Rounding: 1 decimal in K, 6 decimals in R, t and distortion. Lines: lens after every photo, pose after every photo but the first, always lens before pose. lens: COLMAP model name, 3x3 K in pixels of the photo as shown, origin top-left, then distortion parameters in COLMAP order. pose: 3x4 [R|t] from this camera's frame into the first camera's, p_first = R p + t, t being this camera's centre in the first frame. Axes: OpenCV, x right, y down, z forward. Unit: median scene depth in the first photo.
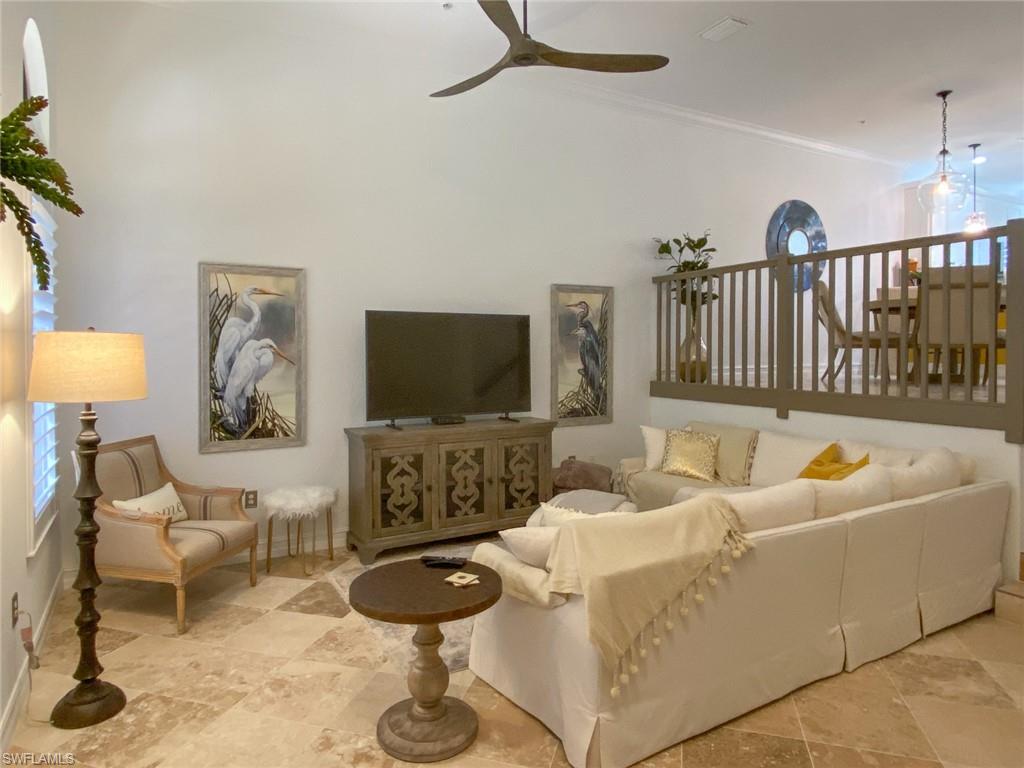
lens RADIAL K [[631.8, 0, 480.9], [0, 631.8, 370.6], [0, 0, 1]] dist [0.046792, -0.002975]
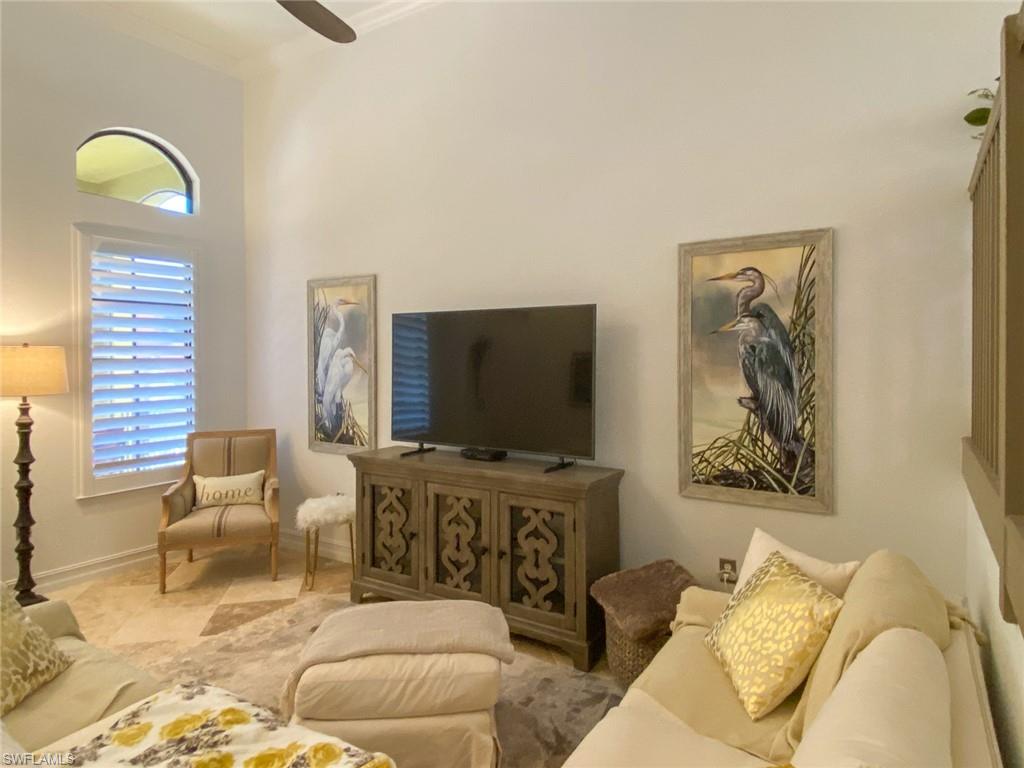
lens RADIAL K [[631.8, 0, 502.4], [0, 631.8, 362.1], [0, 0, 1]] dist [0.046792, -0.002975]
pose [[0.470629, 0.011243, -0.882259, 0.670514], [-0.029006, 0.999575, -0.002735, -0.030718], [0.881854, 0.026878, 0.470756, 0.730510]]
